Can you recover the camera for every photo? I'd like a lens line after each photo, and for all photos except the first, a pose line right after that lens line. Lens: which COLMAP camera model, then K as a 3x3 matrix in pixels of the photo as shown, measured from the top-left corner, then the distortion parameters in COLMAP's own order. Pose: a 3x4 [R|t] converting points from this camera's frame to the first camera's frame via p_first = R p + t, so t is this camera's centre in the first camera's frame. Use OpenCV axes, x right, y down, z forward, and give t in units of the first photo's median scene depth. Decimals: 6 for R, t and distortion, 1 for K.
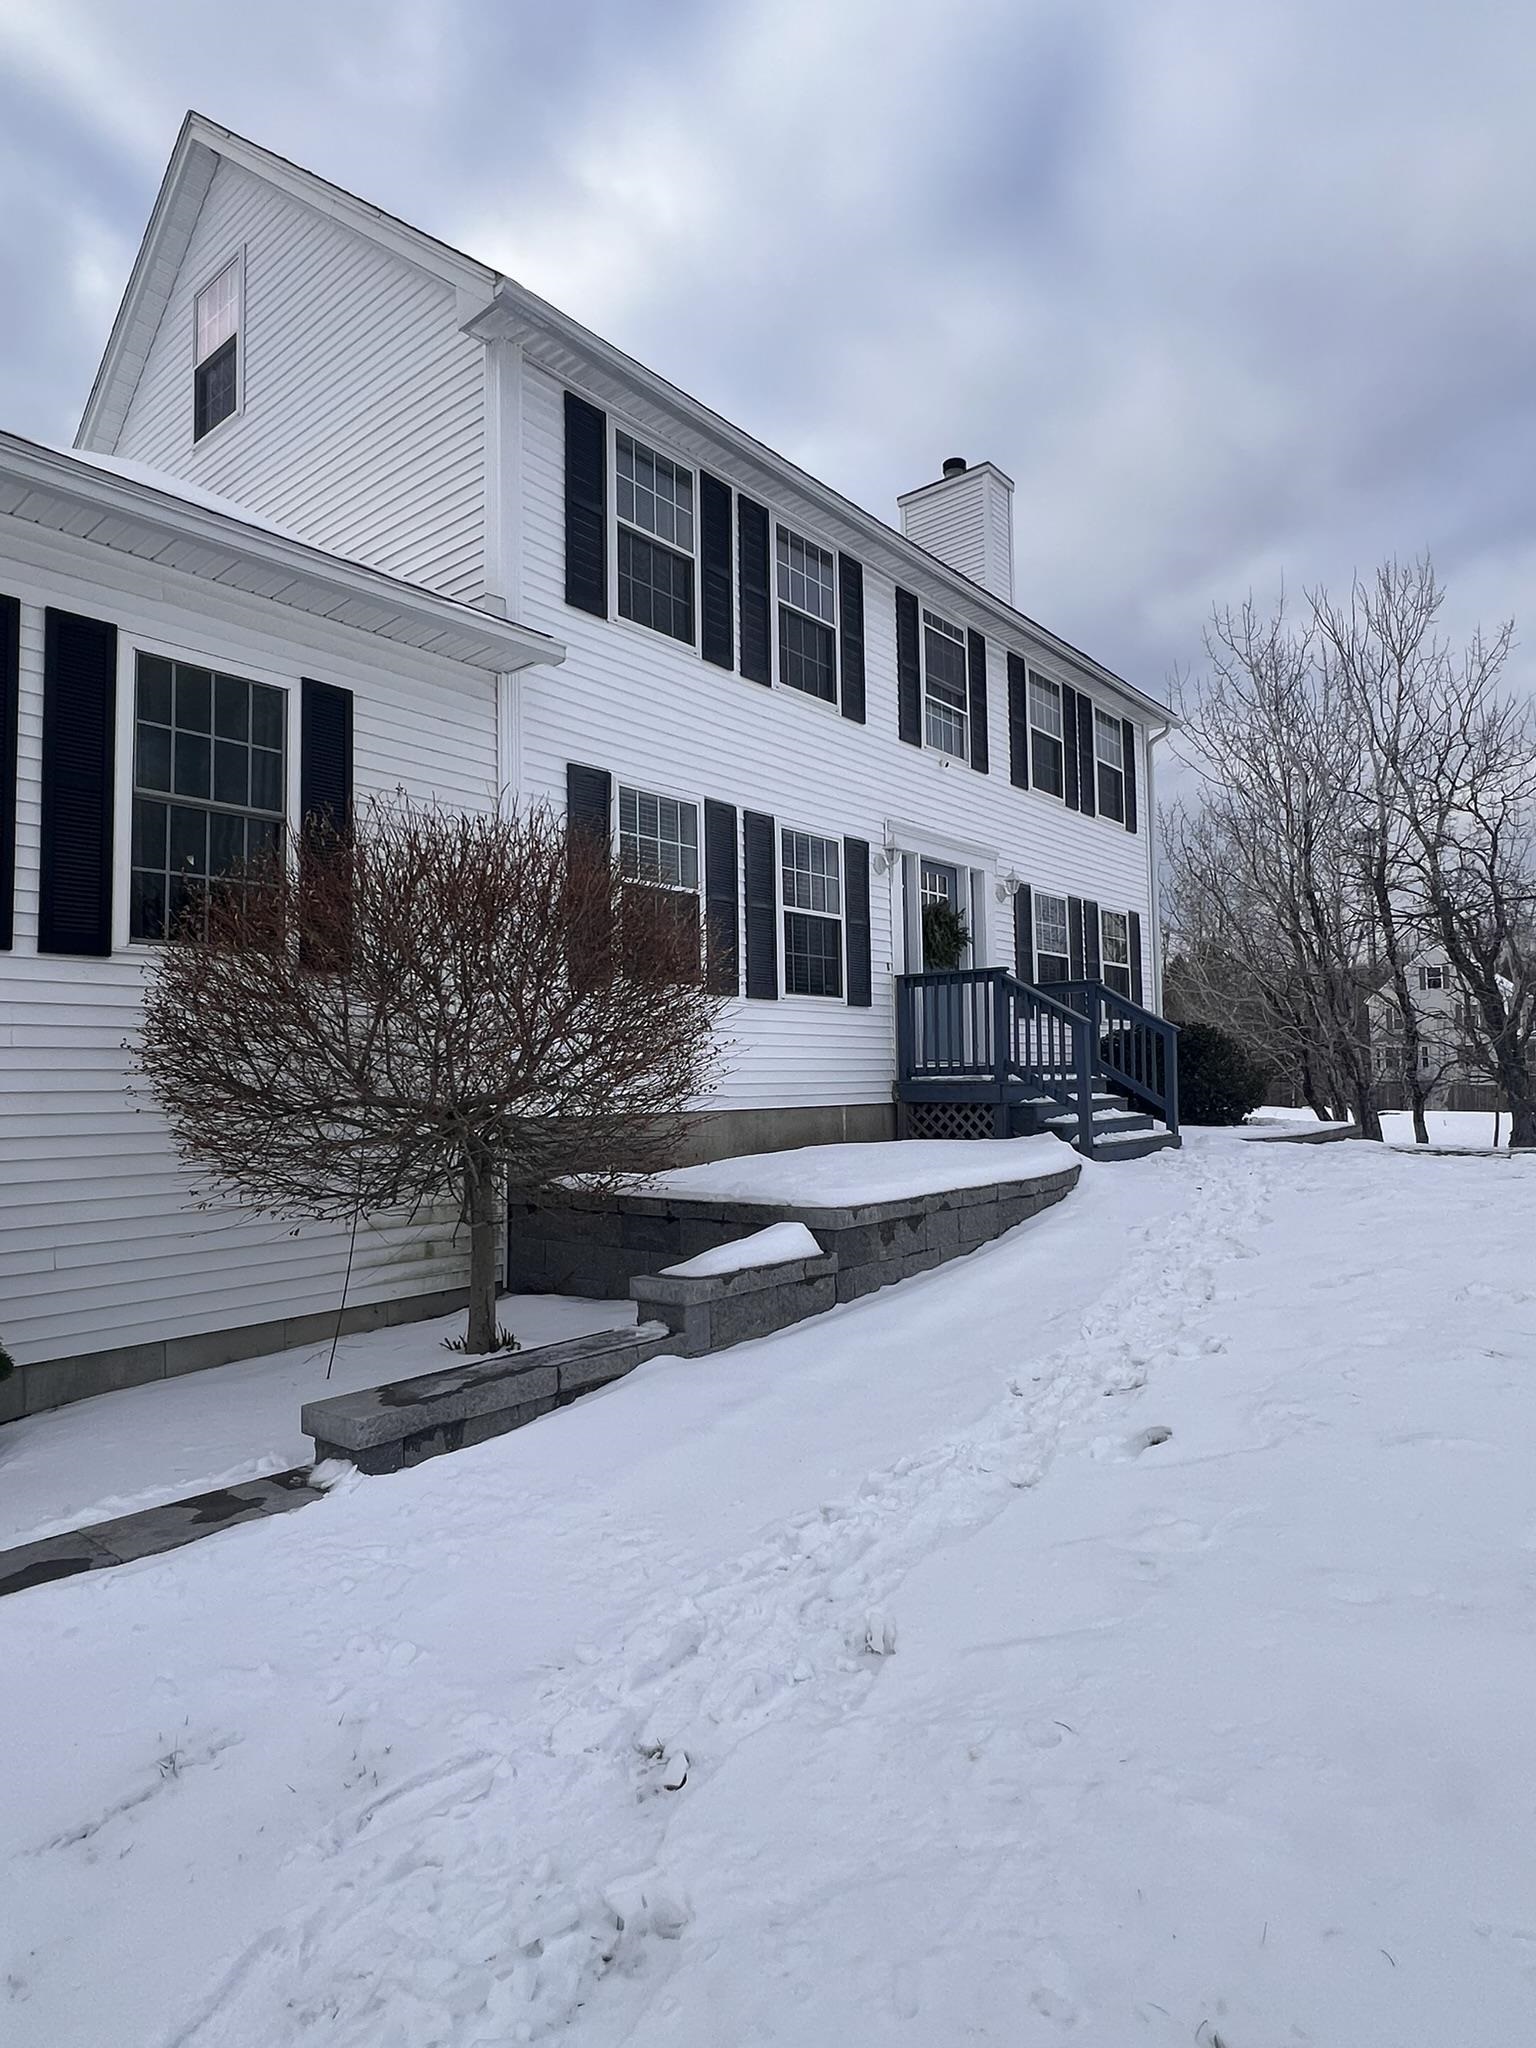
lens RADIAL K [[1147.4, 0, 767.8], [0, 1147.4, 1018.1], [0, 0, 1]] dist [0.007508, -0.001663]
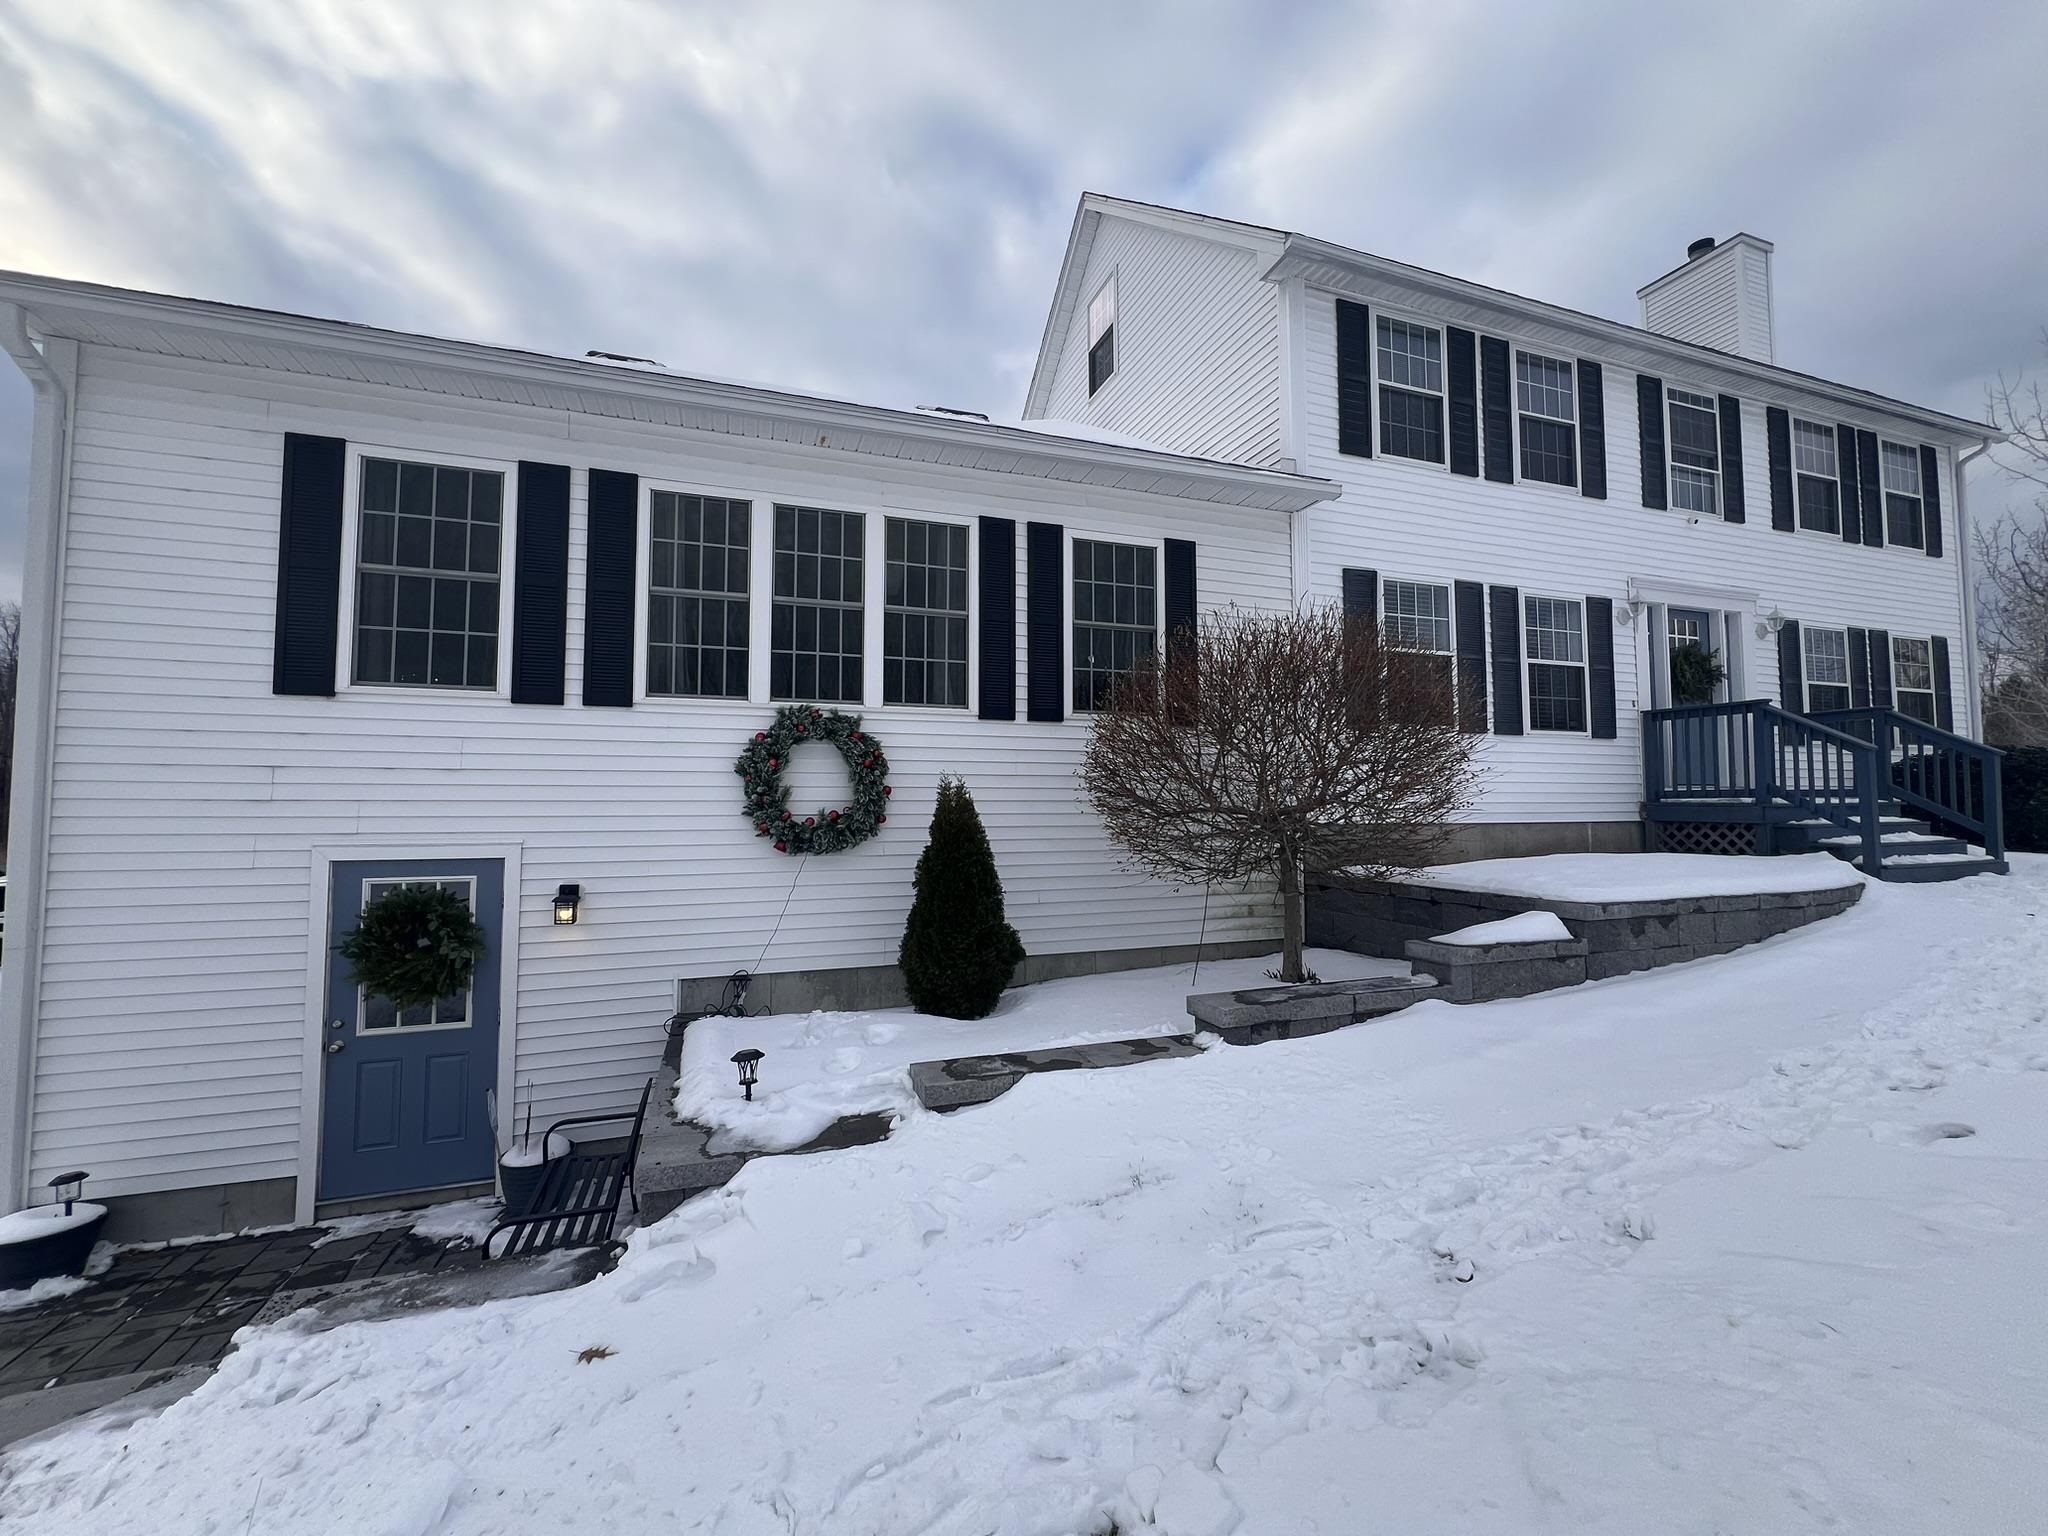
lens RADIAL K [[822.7, 0, 1012.5], [0, 822.7, 760.9], [0, 0, 1]] dist [-0.000456, 0.000240]
pose [[0.856843, -0.012759, -0.515419, -0.010084], [0.016694, 0.999856, 0.003003, -0.000346], [0.515307, -0.011178, 0.856933, -0.069866]]
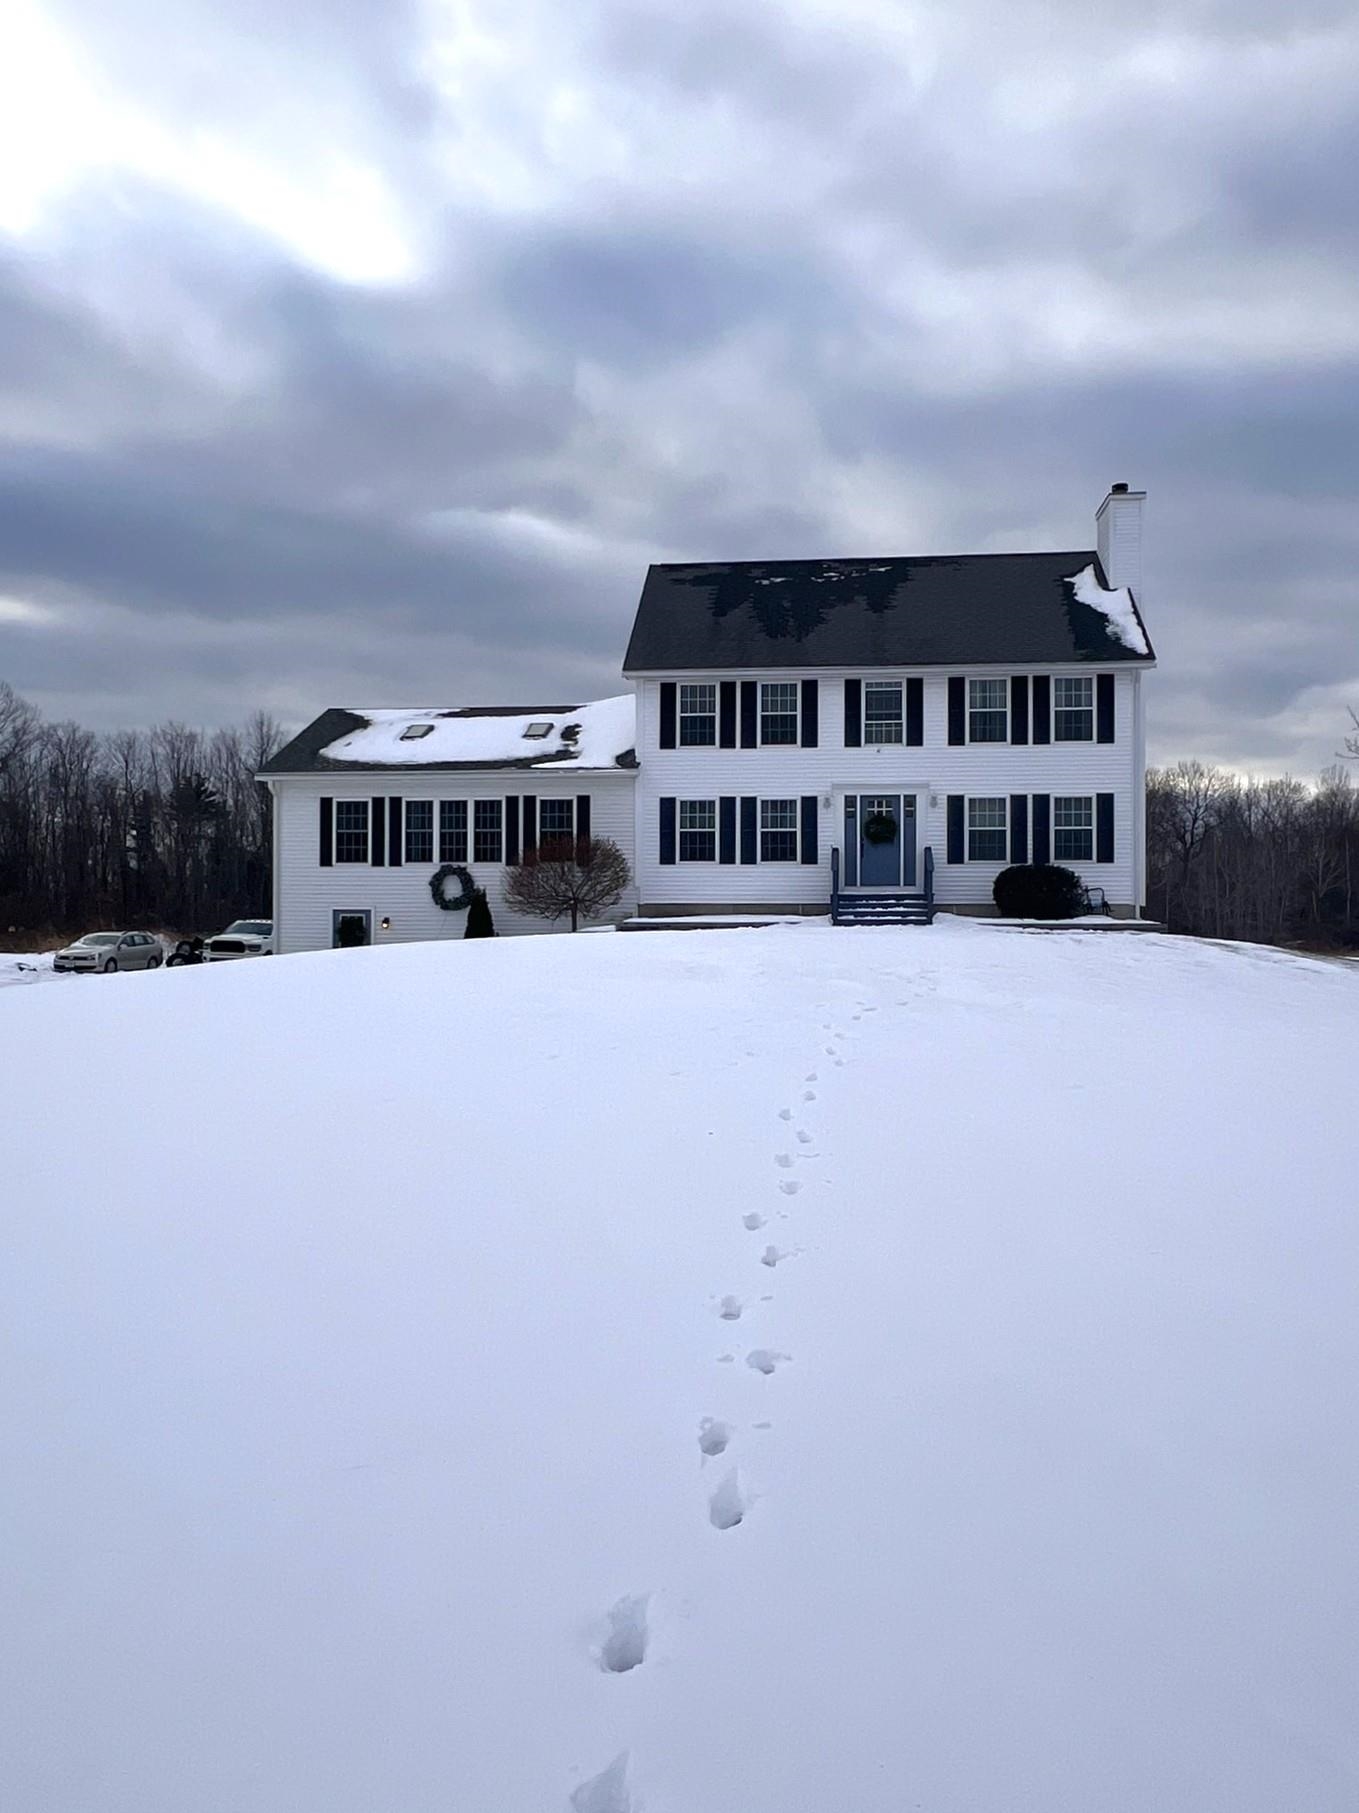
lens RADIAL K [[1320.1, 0, 681.0], [0, 1320.1, 909.2], [0, 0, 1]] dist [0.004005, -0.000841]
pose [[0.541244, 0.009702, -0.840810, 3.914574], [0.036737, 0.998706, 0.035172, -0.038832], [0.840063, -0.049925, 0.540187, -1.316839]]
